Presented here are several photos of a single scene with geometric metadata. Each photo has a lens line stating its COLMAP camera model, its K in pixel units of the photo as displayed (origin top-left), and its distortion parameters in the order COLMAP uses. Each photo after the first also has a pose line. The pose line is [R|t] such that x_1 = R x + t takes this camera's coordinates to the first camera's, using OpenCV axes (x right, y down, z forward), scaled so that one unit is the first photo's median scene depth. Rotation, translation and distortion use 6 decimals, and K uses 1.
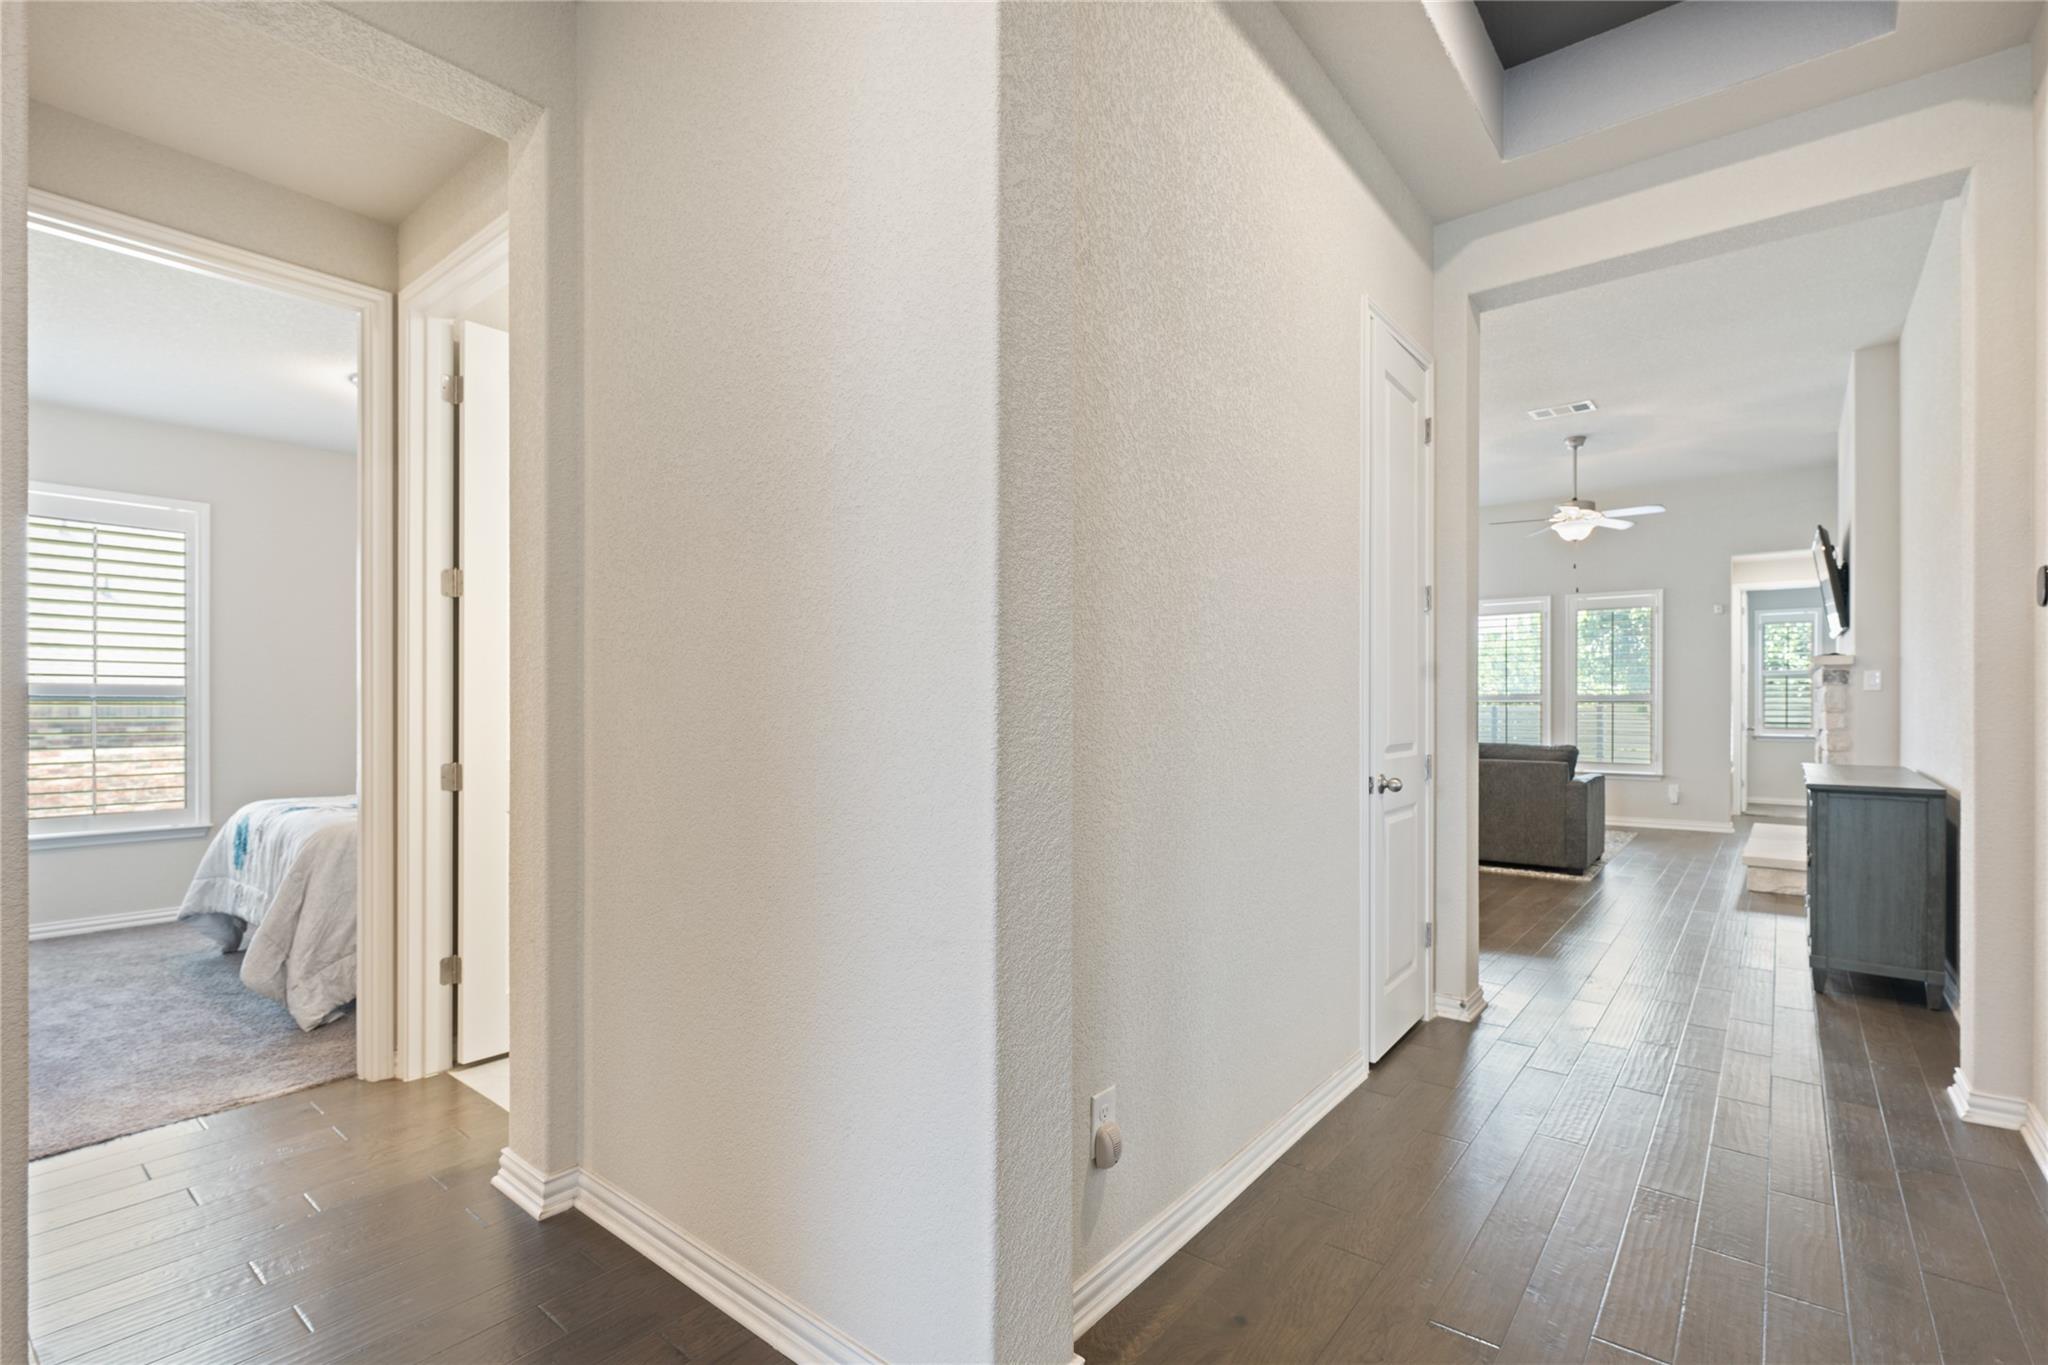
lens RADIAL K [[937.0, 0, 1026.8], [0, 937.0, 691.7], [0, 0, 1]] dist [0.000990, 0.000110]
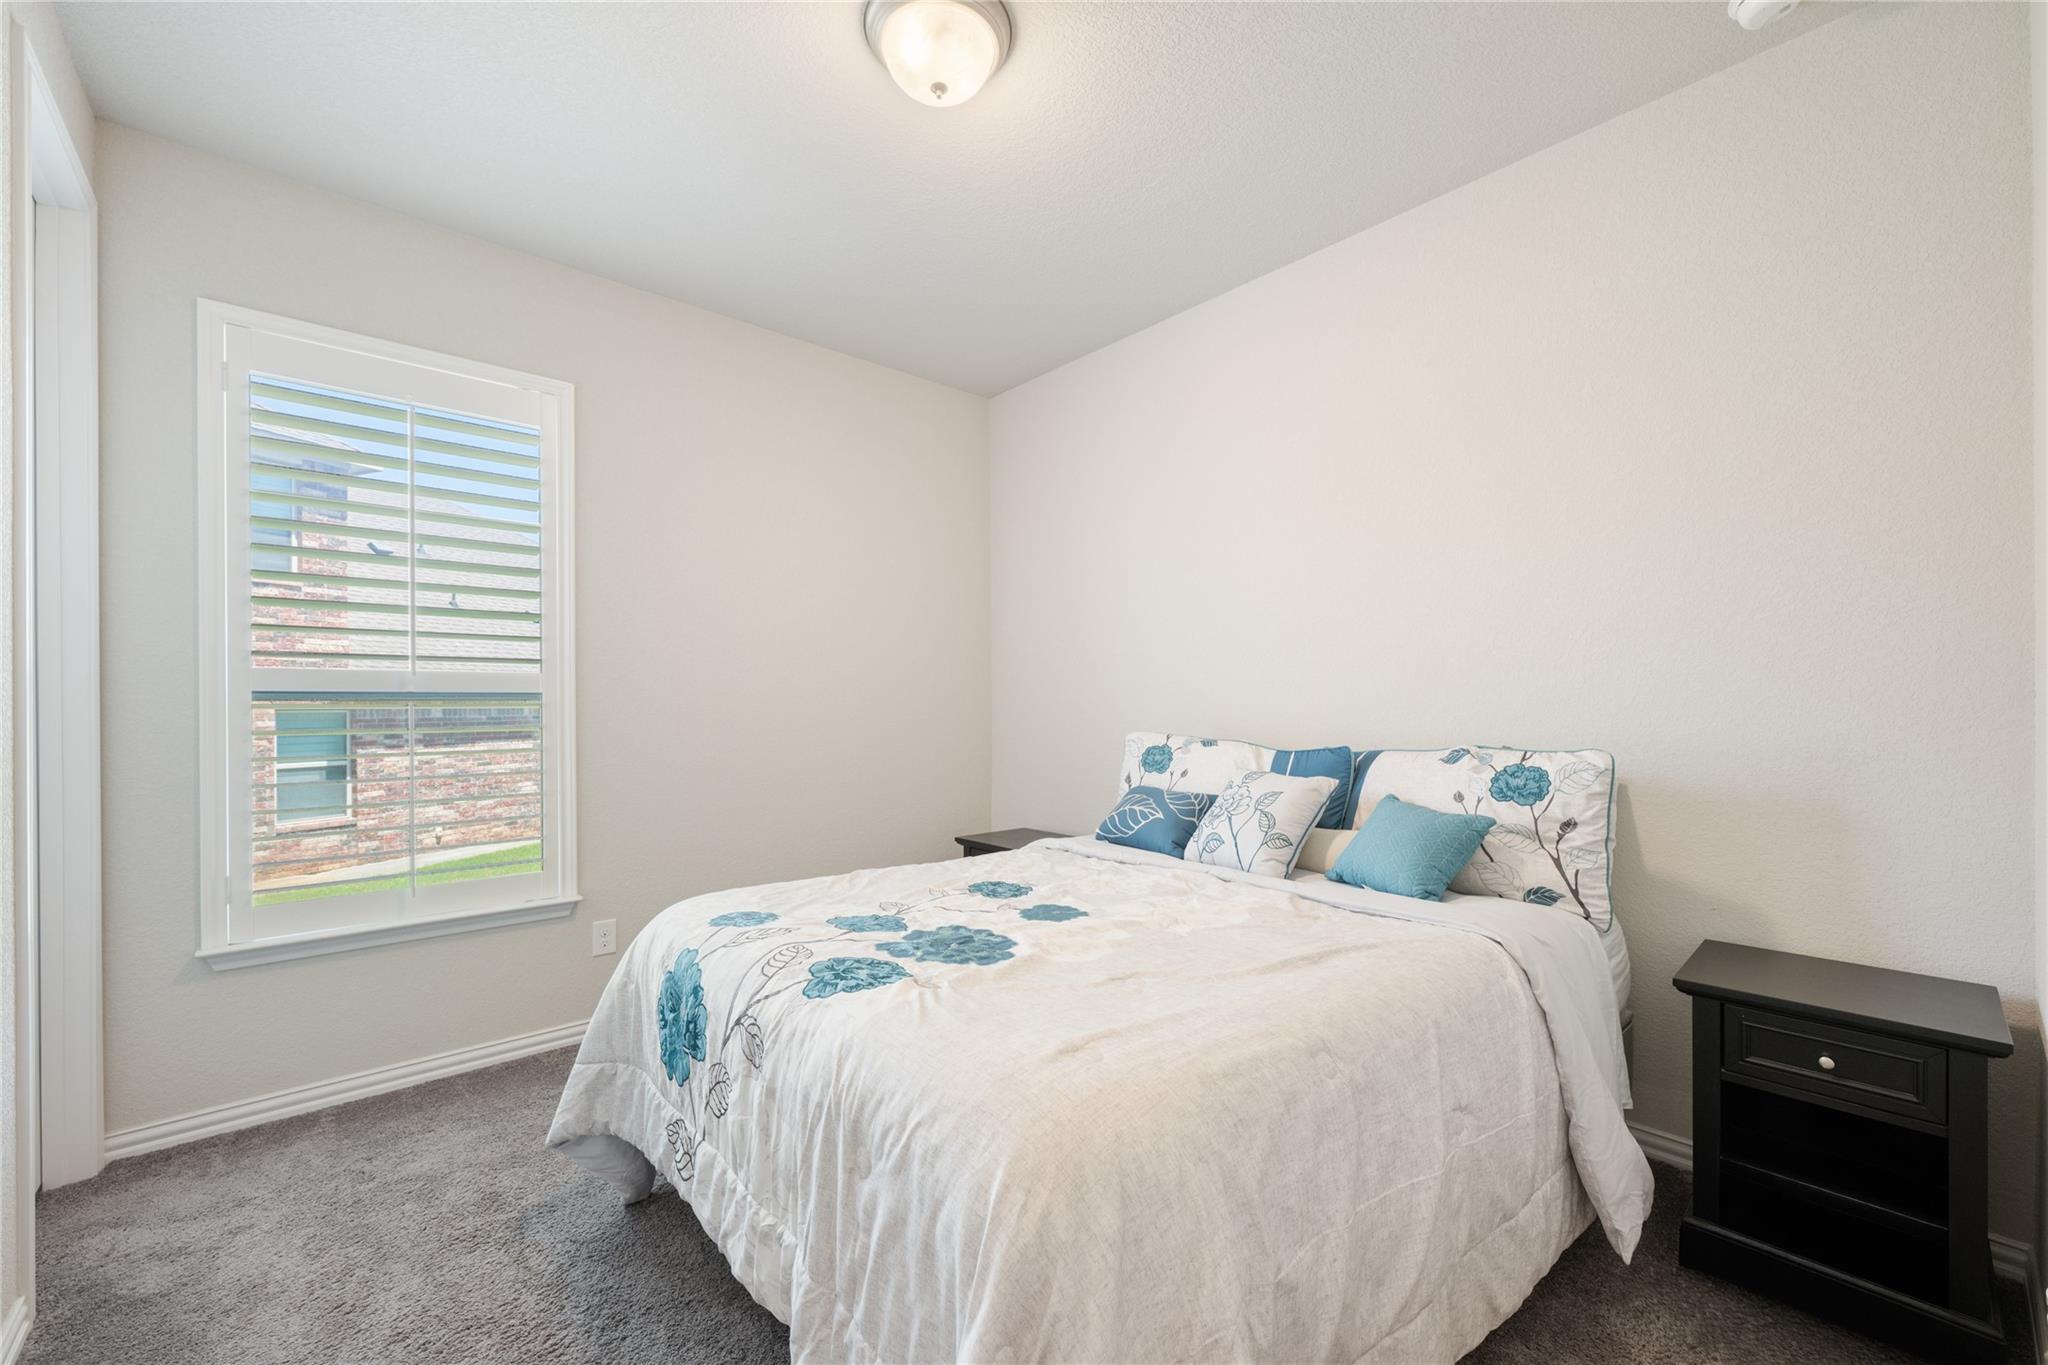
lens RADIAL K [[814.3, 0, 1022.4], [0, 814.3, 691.4], [0, 0, 1]] dist [0.000849, 0.000024]
pose [[0.985398, -0.002675, -0.170246, -0.589629], [0.002696, 0.999996, -0.000109, 0.009237], [0.170245, -0.000352, 0.985402, 0.626325]]
